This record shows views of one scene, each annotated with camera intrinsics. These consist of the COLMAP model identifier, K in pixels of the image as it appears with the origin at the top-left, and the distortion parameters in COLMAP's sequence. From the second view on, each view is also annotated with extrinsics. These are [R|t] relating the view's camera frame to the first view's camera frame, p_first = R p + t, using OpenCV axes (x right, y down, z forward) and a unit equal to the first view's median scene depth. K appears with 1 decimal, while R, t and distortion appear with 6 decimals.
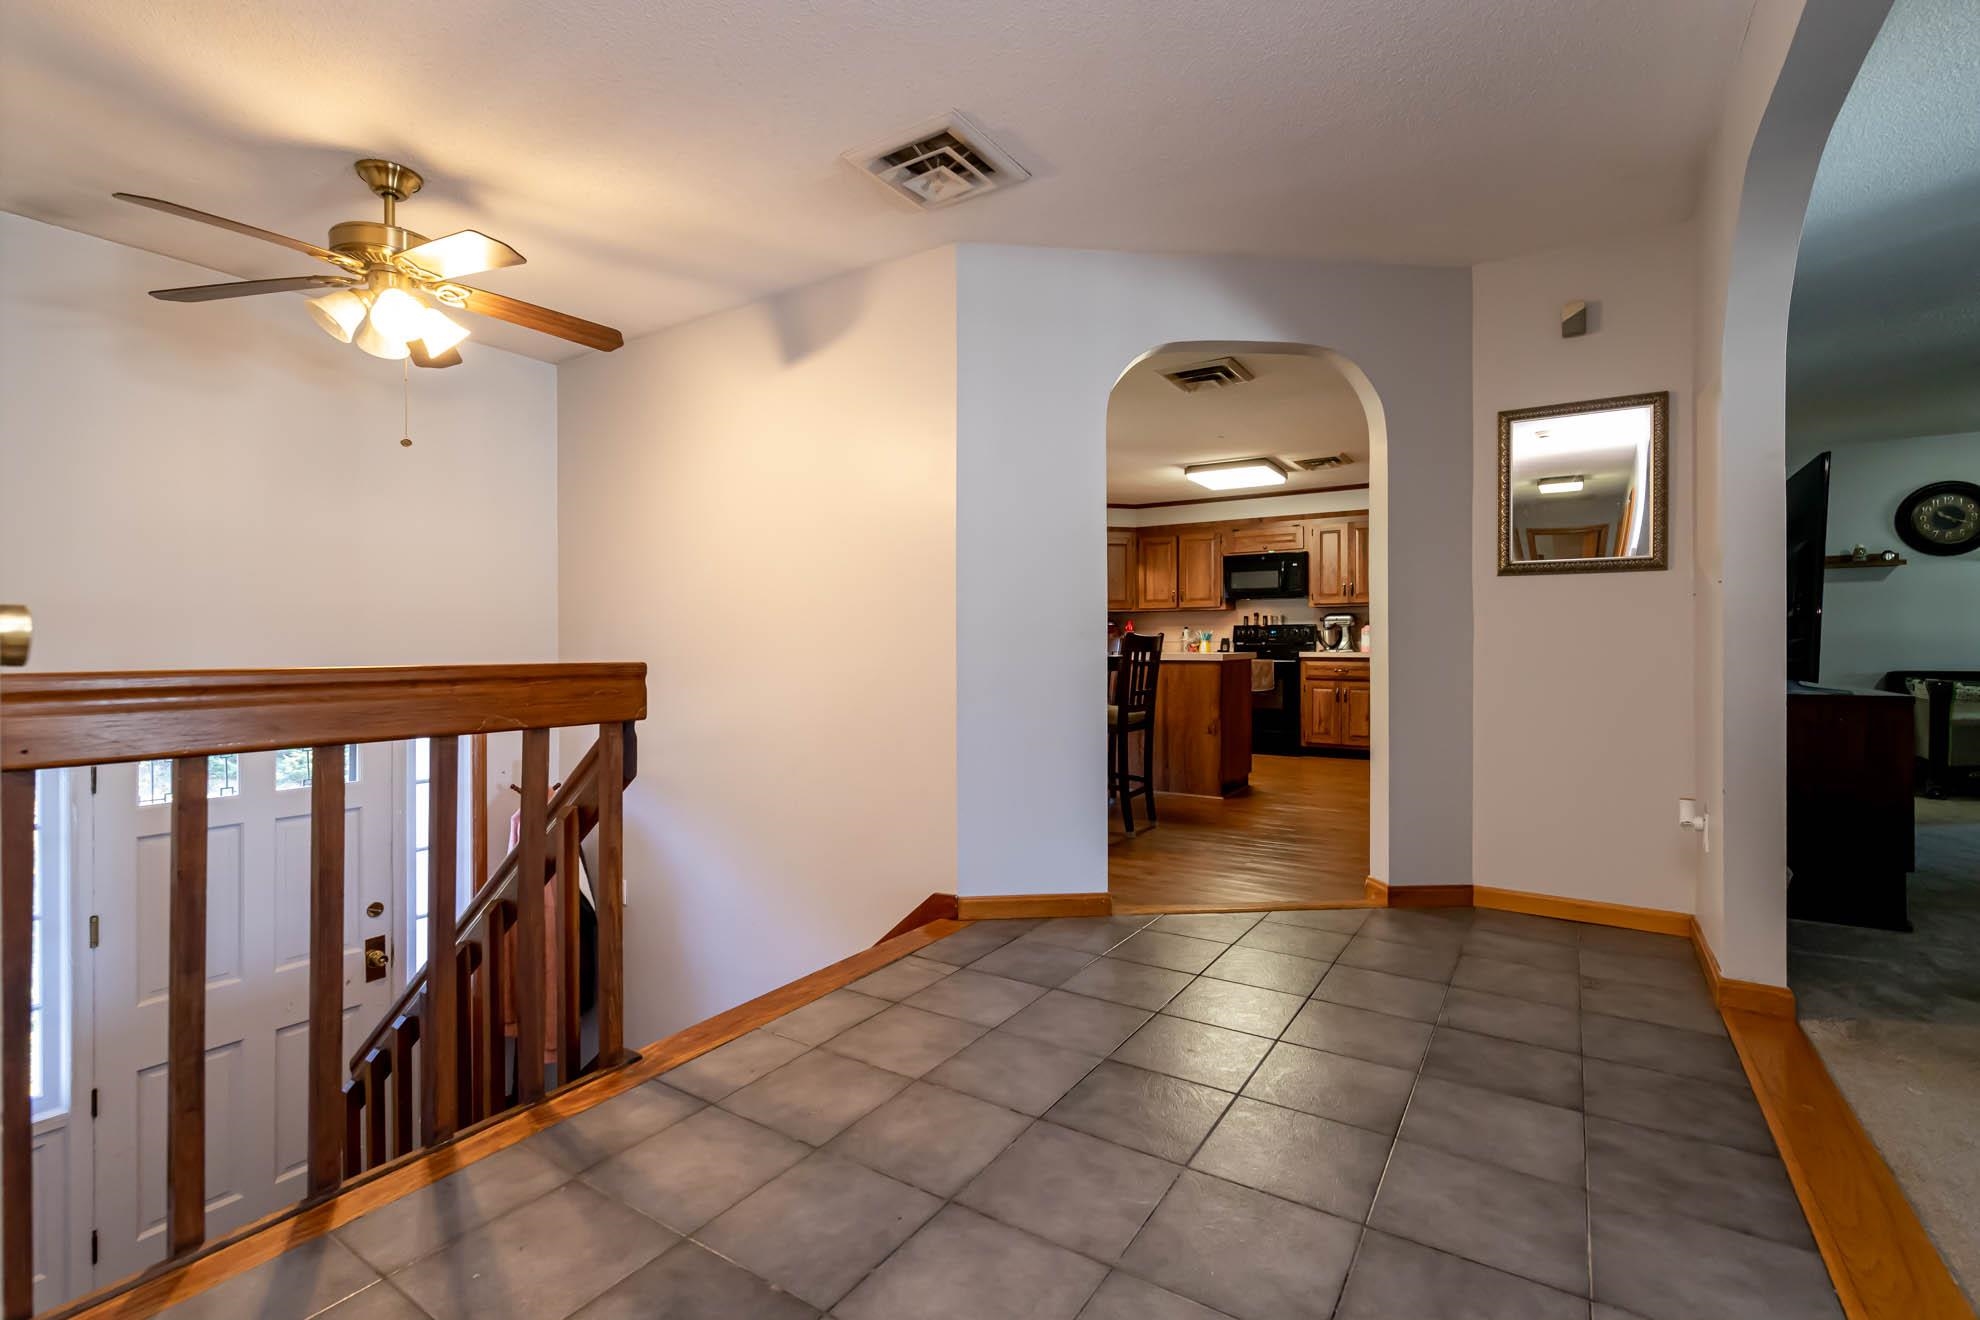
lens RADIAL K [[871.2, 0, 933.8], [0, 871.2, 647.7], [0, 0, 1]] dist [0.006291, -0.001211]
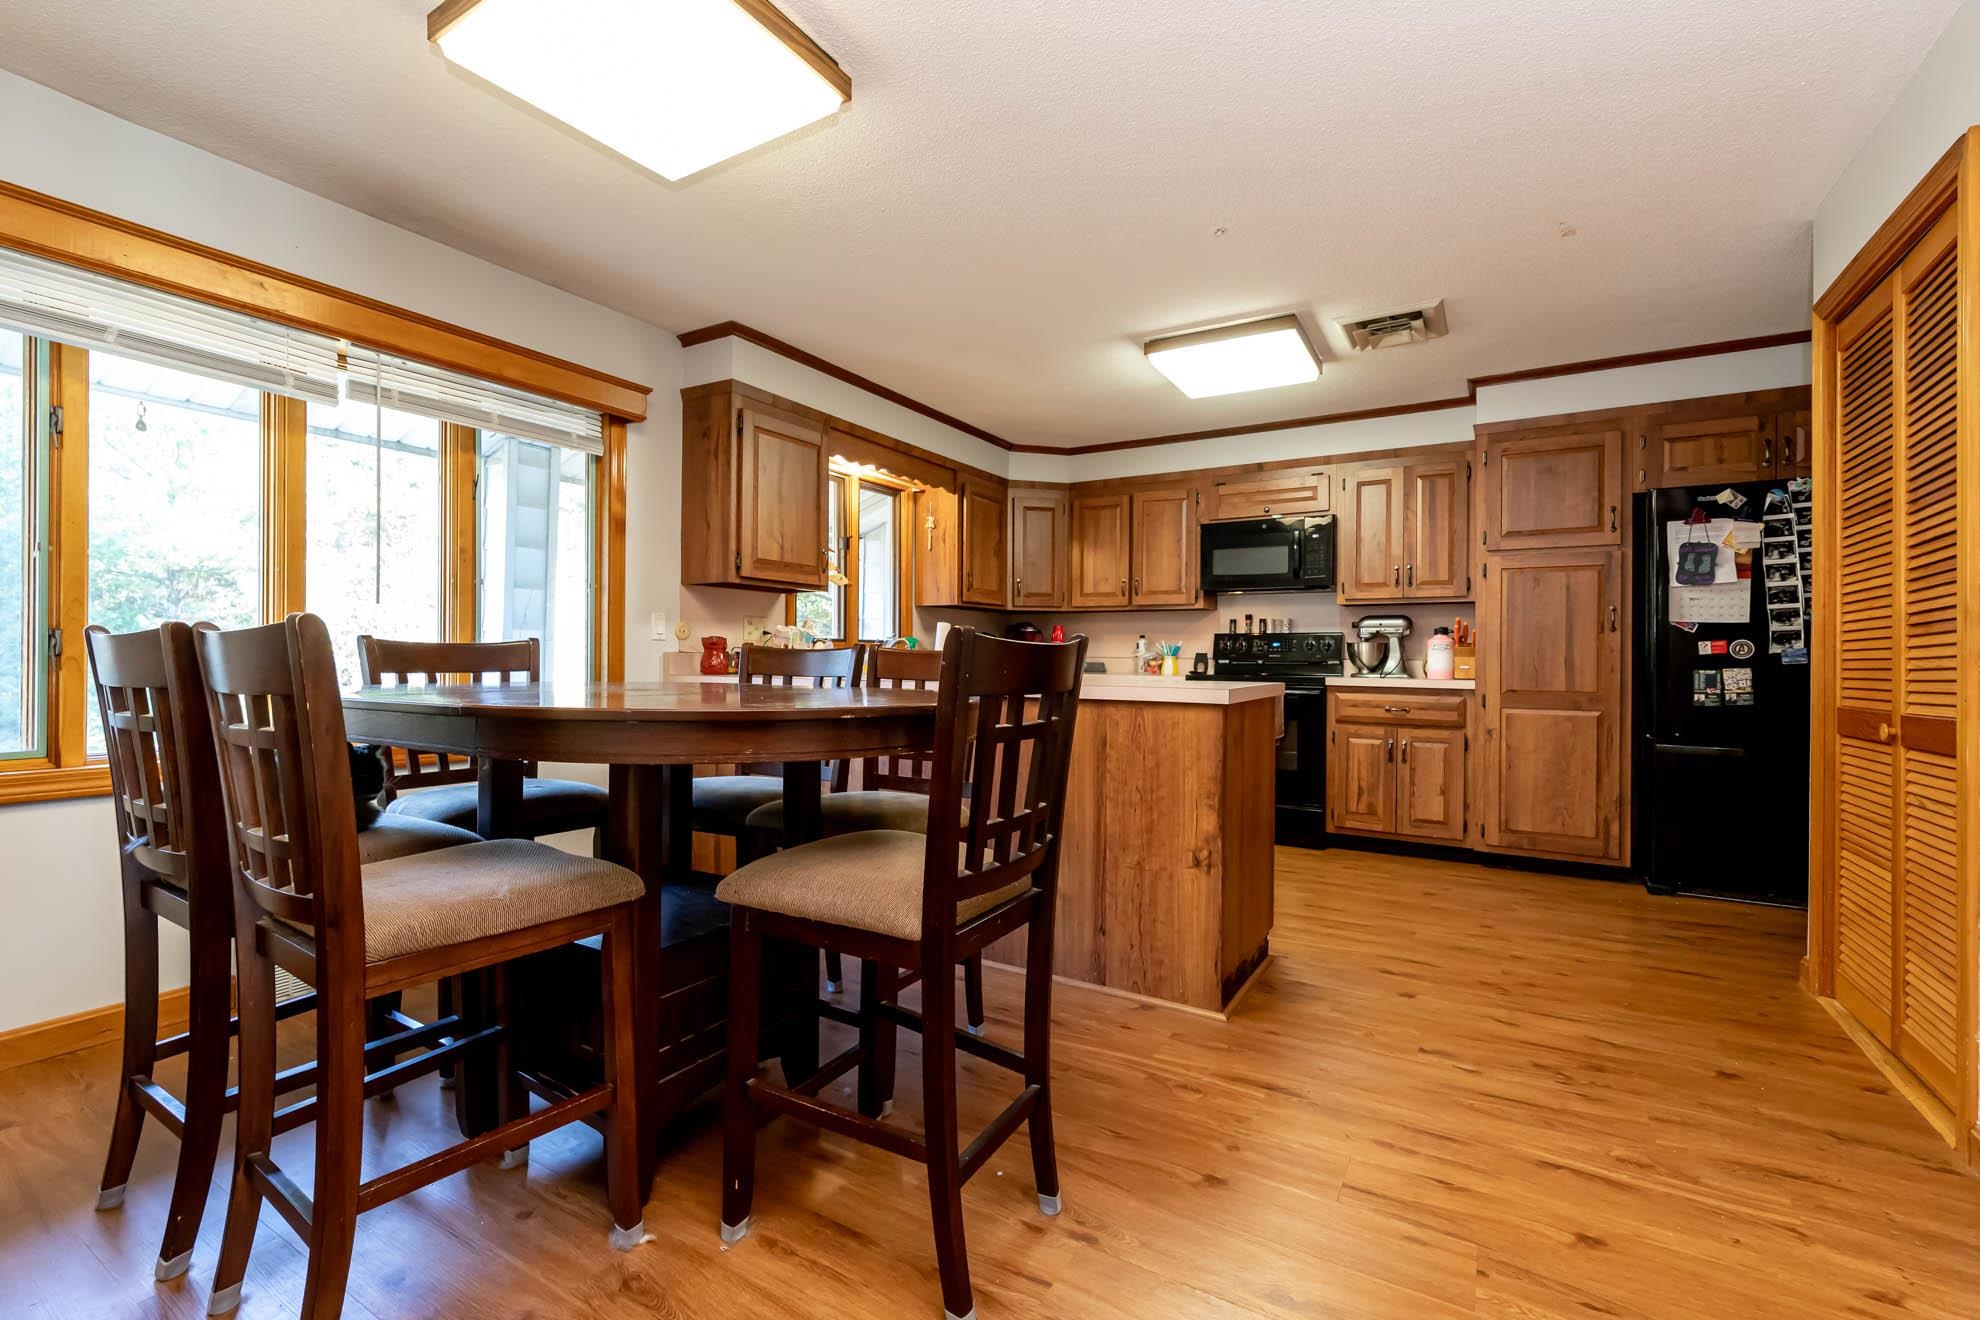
lens RADIAL K [[871.2, 0, 930.7], [0, 871.2, 656.1], [0, 0, 1]] dist [0.006291, -0.001211]
pose [[0.998775, 0.010583, 0.048332, 0.109209], [-0.010433, 0.999940, -0.003352, -0.004485], [-0.048364, 0.002844, 0.998826, 0.388108]]
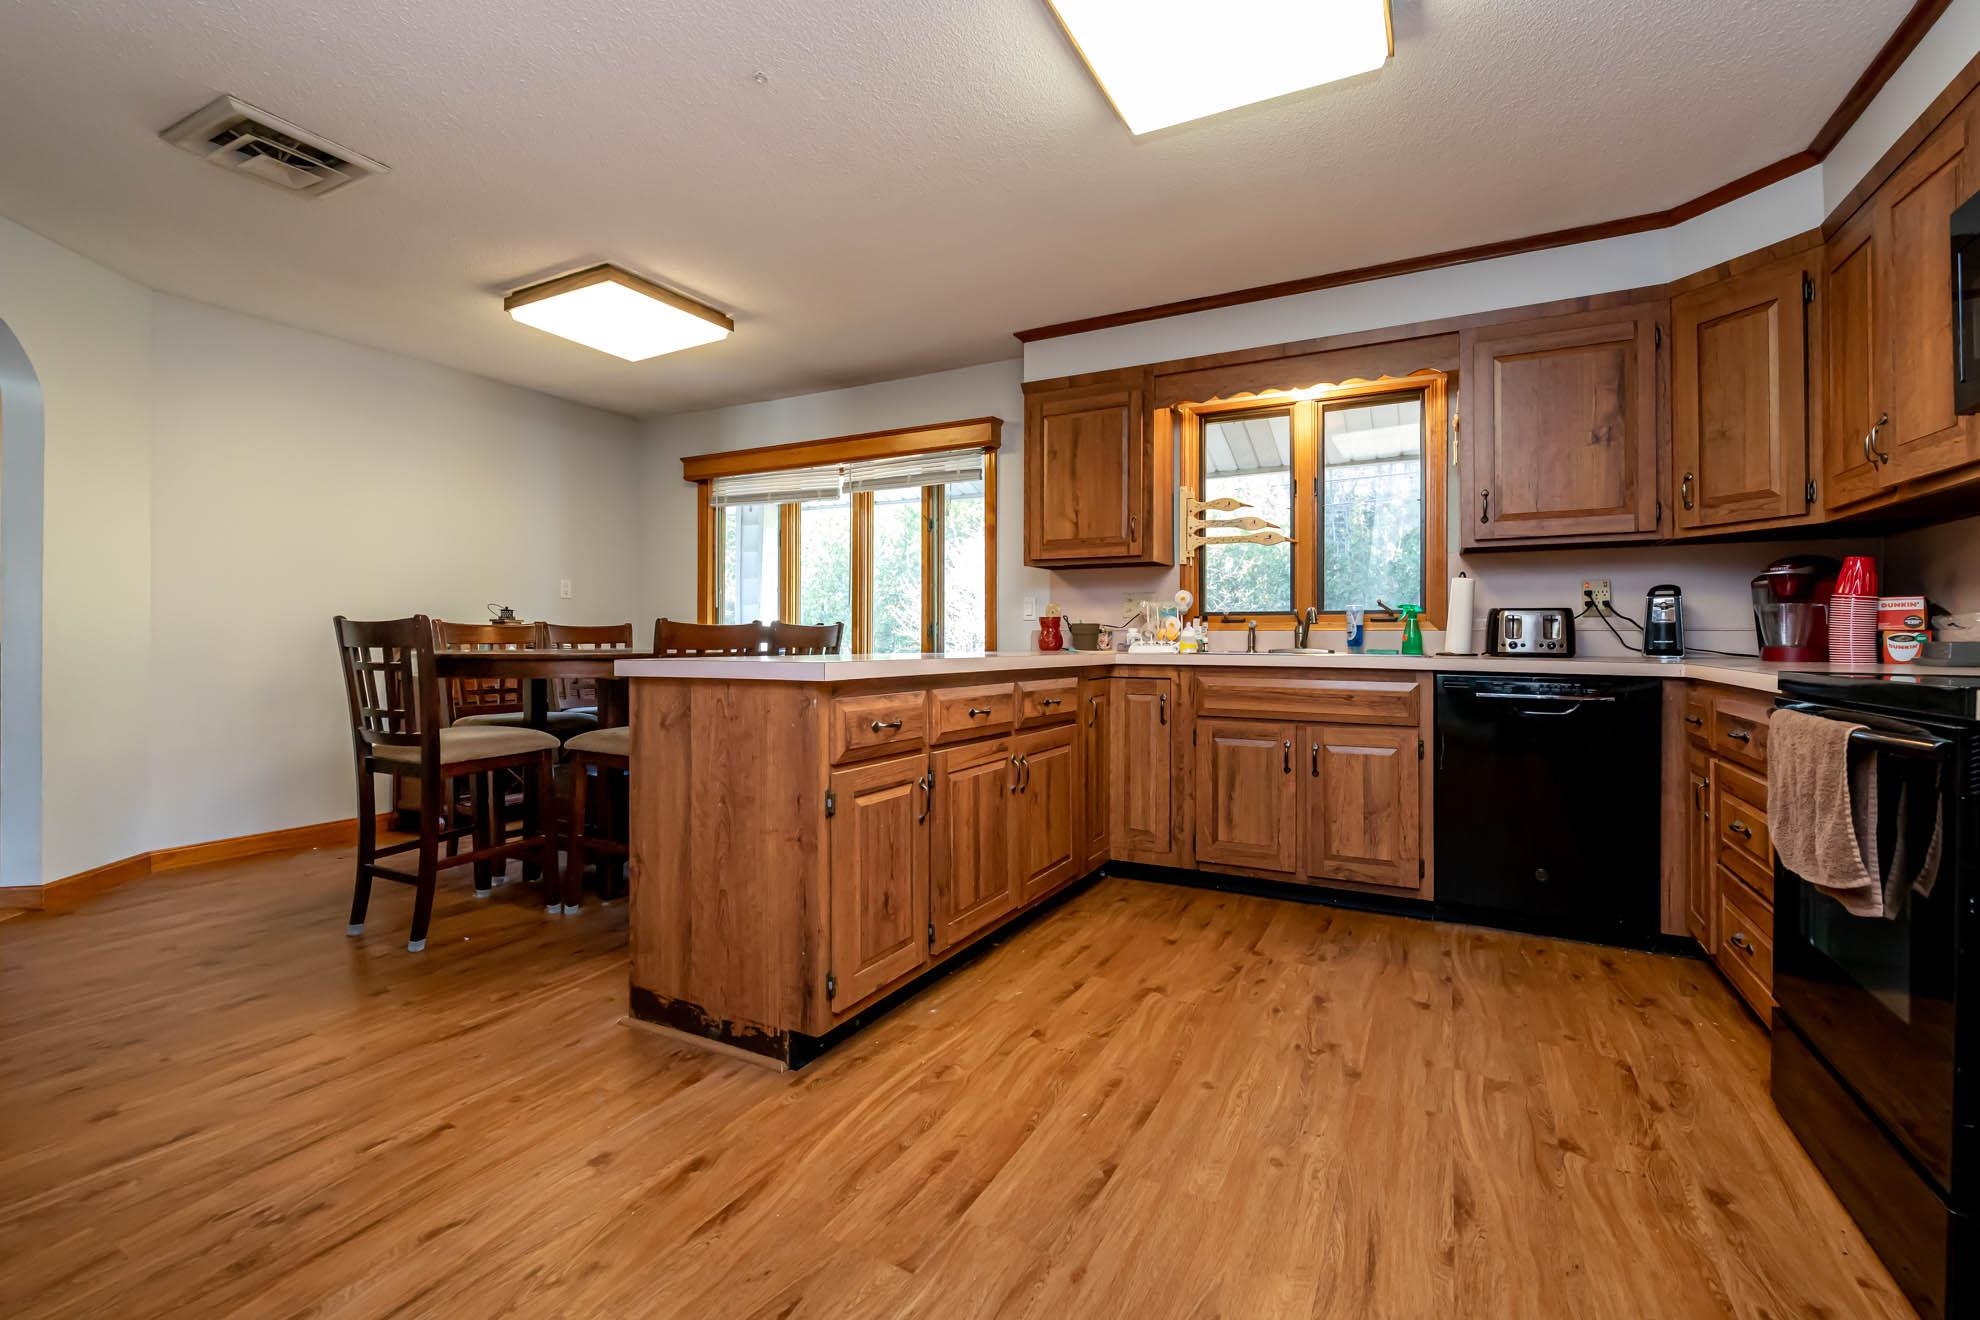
lens RADIAL K [[871.2, 0, 1024.5], [0, 871.2, 630.4], [0, 0, 1]] dist [0.006291, -0.001211]
pose [[0.138764, -0.003851, -0.990318, 0.516412], [-0.010015, 0.999936, -0.005292, -0.003306], [0.990275, 0.010652, 0.138716, 0.771417]]
